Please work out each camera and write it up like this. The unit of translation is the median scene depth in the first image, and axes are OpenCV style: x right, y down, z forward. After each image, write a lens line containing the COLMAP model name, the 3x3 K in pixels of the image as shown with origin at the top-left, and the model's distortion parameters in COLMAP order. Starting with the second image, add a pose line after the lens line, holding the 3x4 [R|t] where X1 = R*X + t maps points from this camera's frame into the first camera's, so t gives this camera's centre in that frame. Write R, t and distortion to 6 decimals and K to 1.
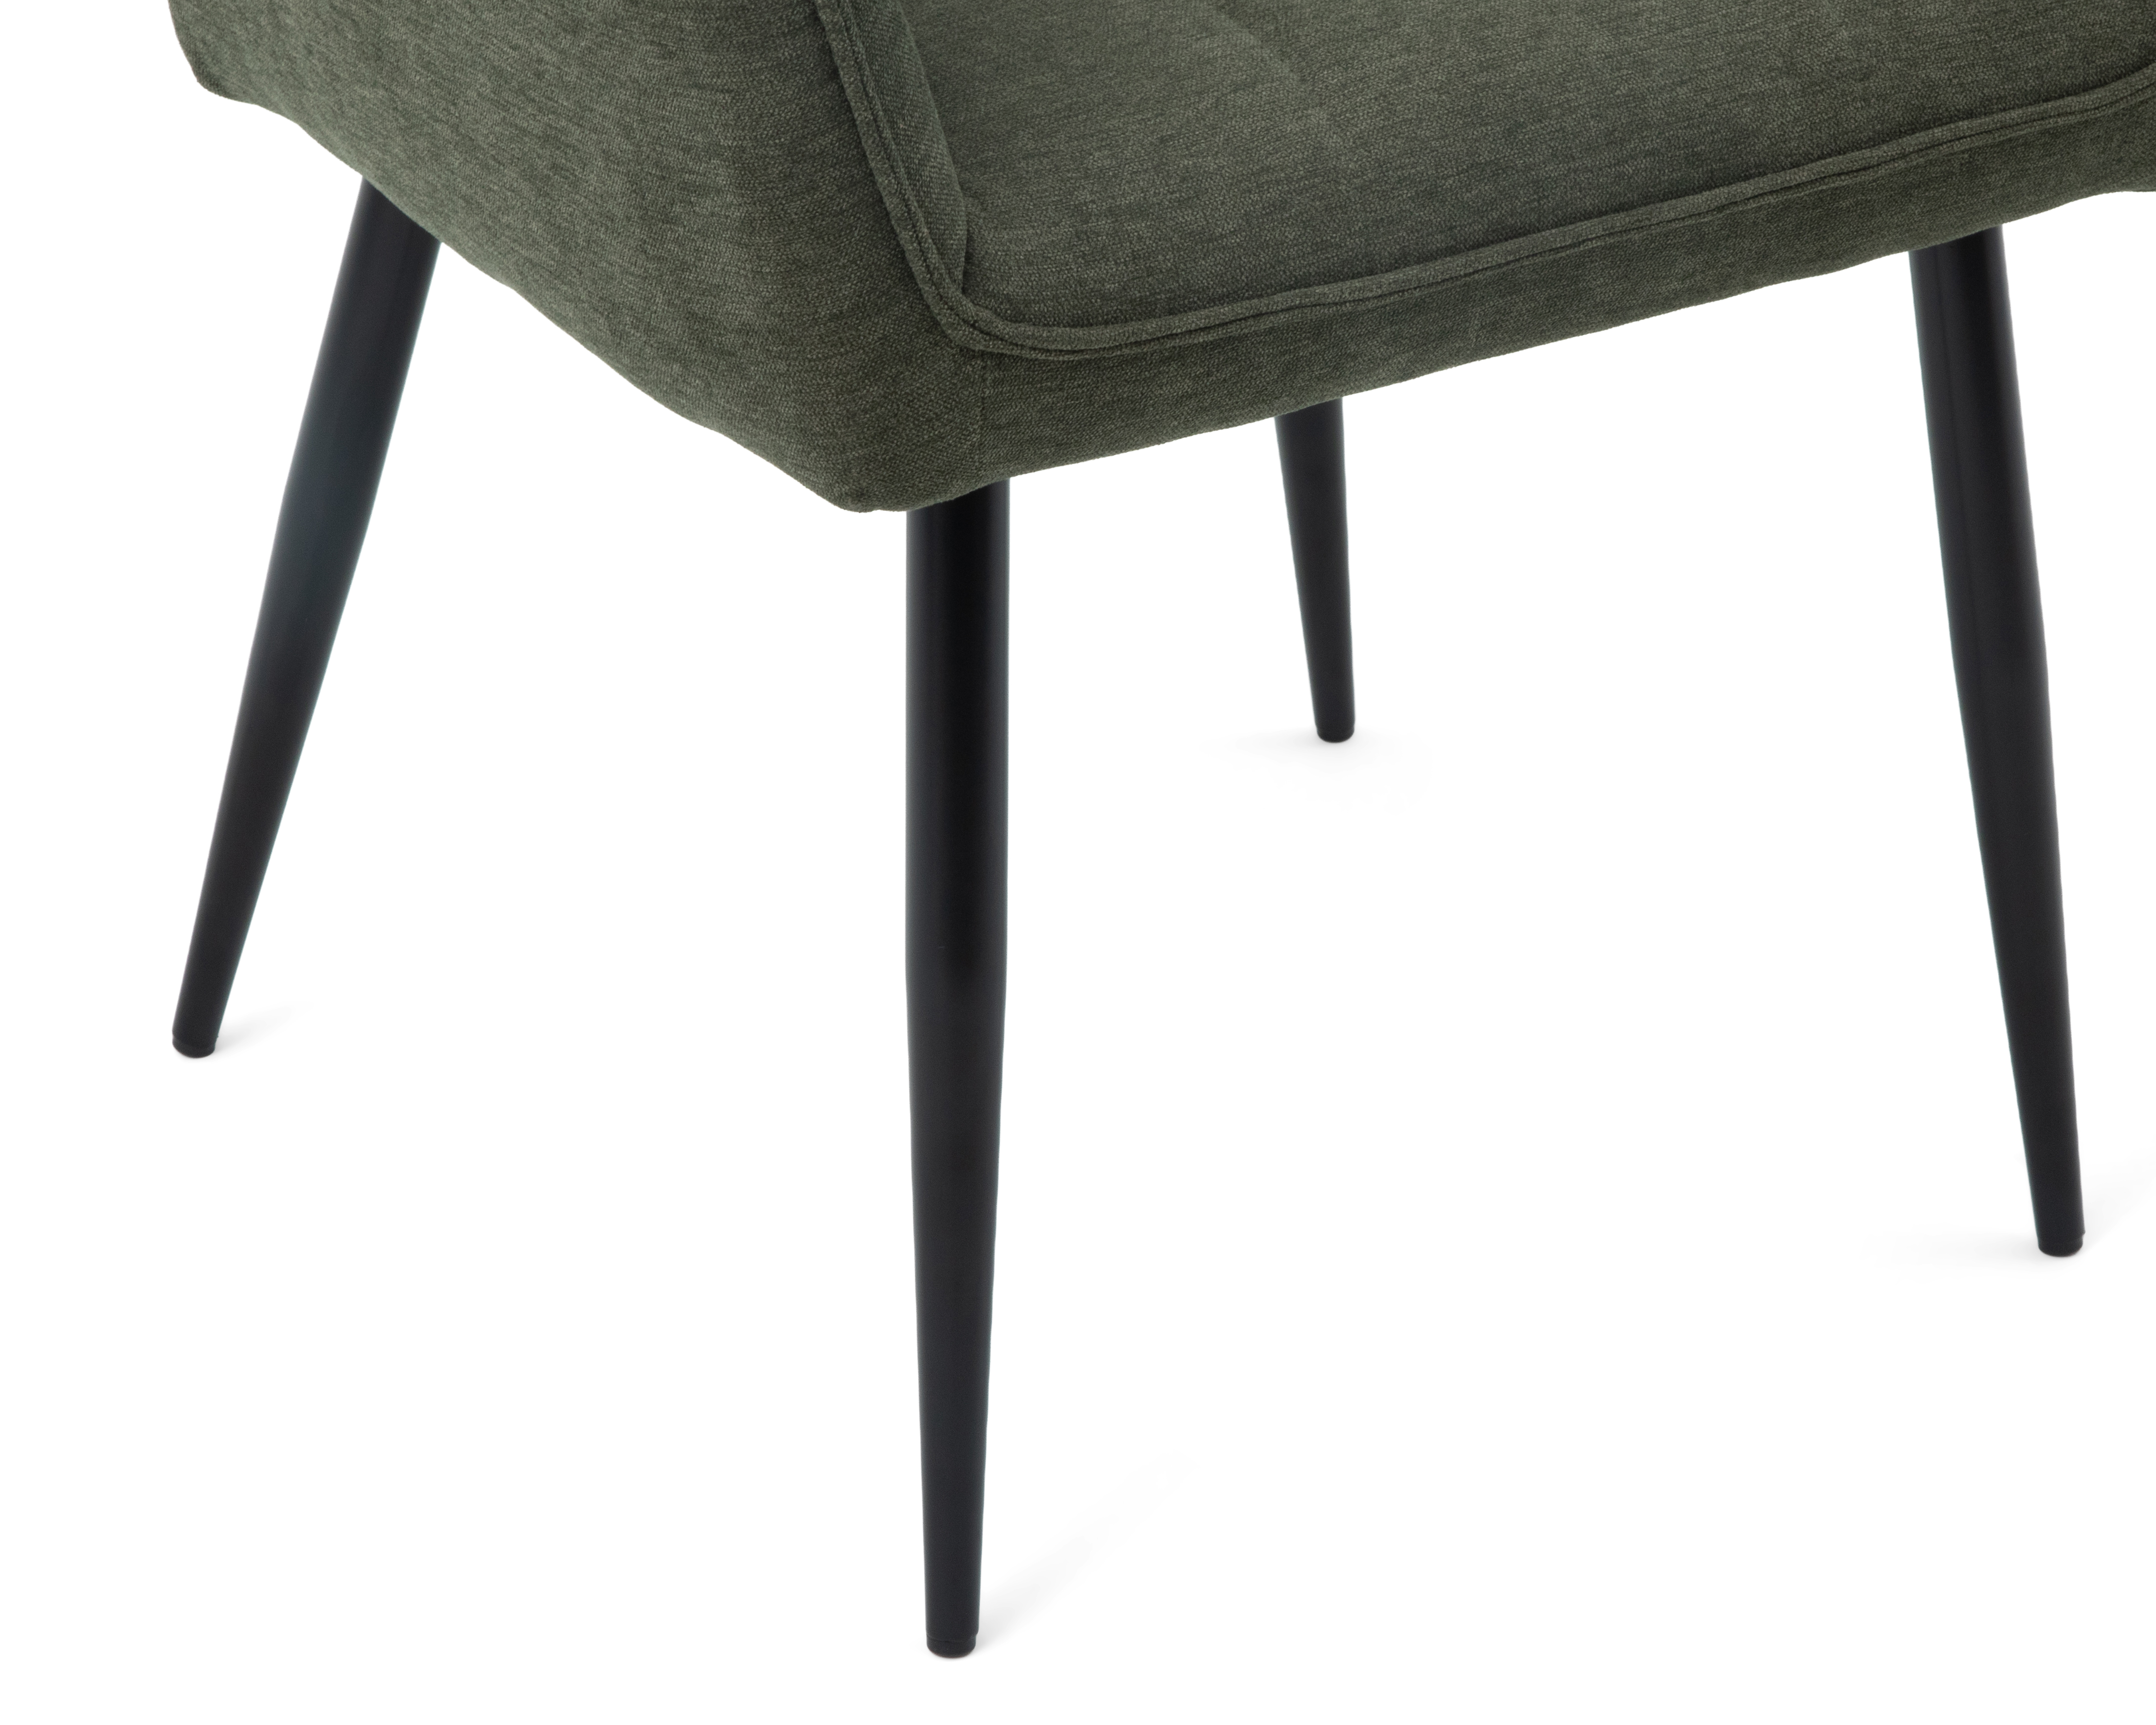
lens RADIAL K [[7042.6, 0, 1216.6], [0, 7042.6, 860.1], [0, 0, 1]] dist [0.219463, 1.182776]
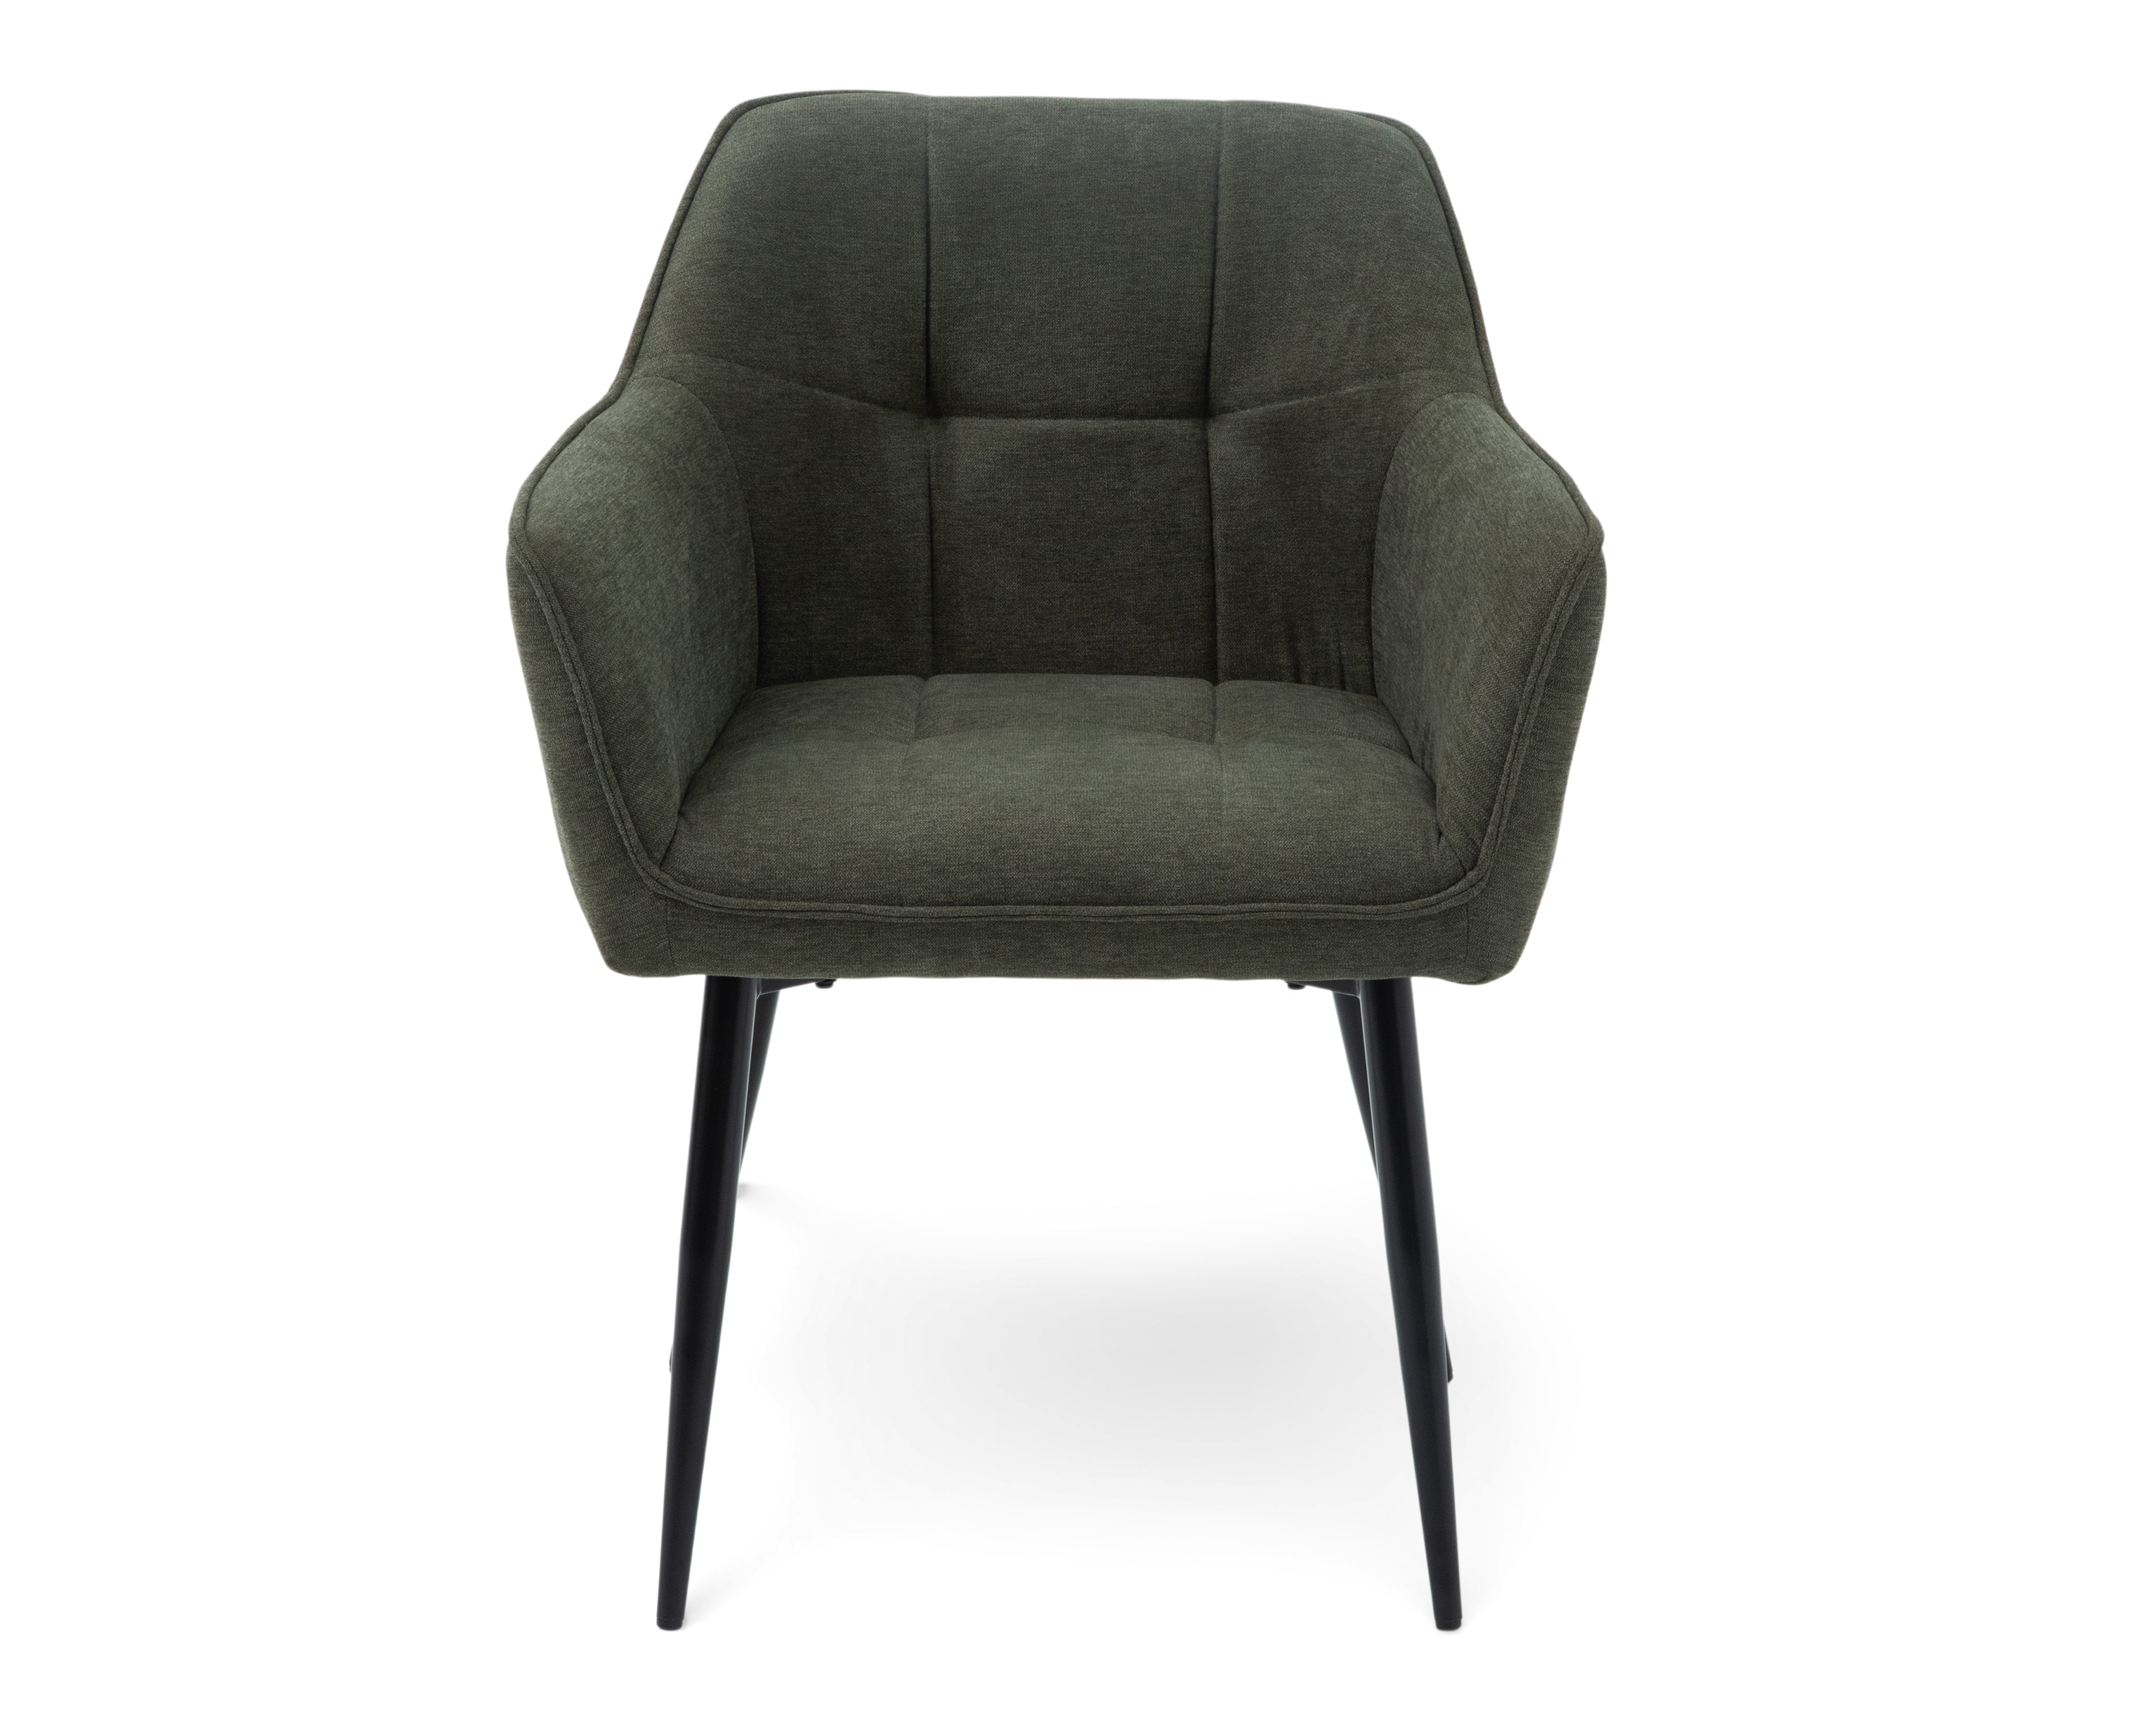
lens RADIAL K [[7042.6, 0, 1216.6], [0, 7042.6, 860.1], [0, 0, 1]] dist [0.219463, 1.182776]
pose [[0.834648, 0.119093, -0.537754, 1.139862], [-0.245596, 0.954380, -0.169829, 0.213729], [0.492996, 0.273818, 0.825820, -0.565795]]
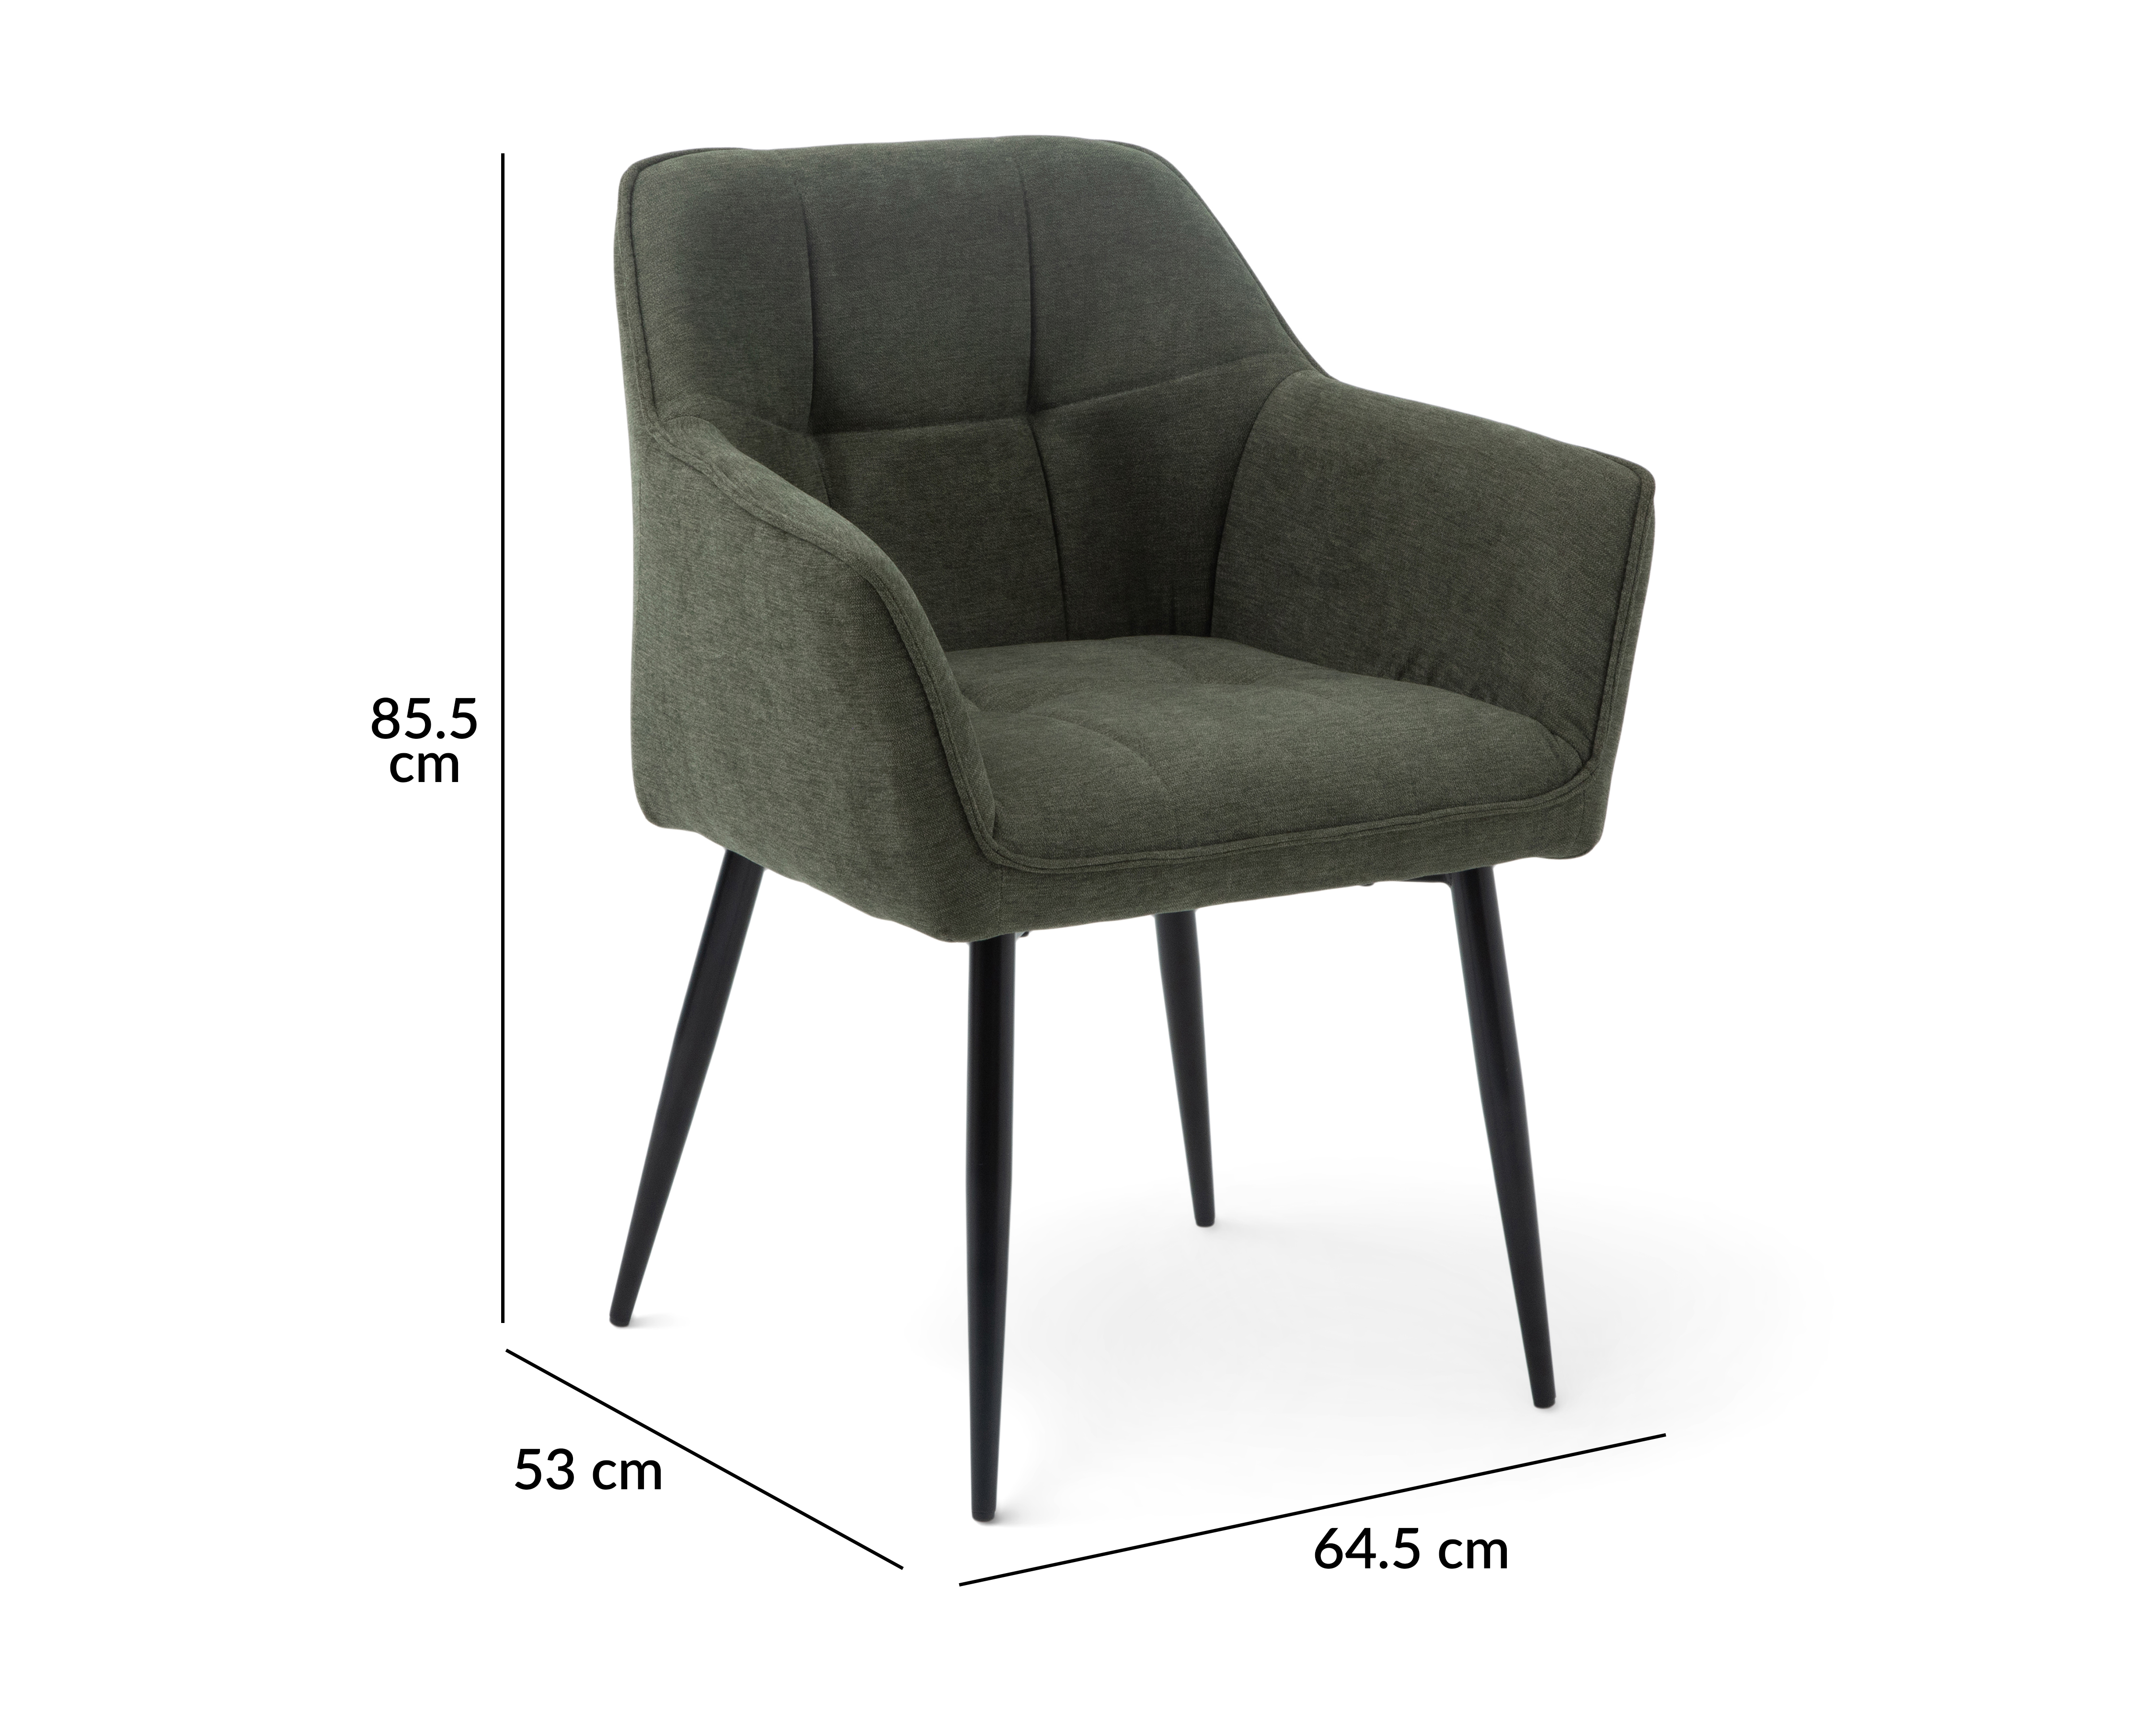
lens RADIAL K [[6006.1, 0, 1078.0], [0, 6006.1, 862.5], [0, 0, 1]] dist [0.220497, 0.601741]
pose [[0.998967, 0.004436, -0.045217, 0.075341], [-0.014721, 0.973138, -0.229752, 0.354756], [0.042983, 0.230181, 0.972198, -0.832421]]
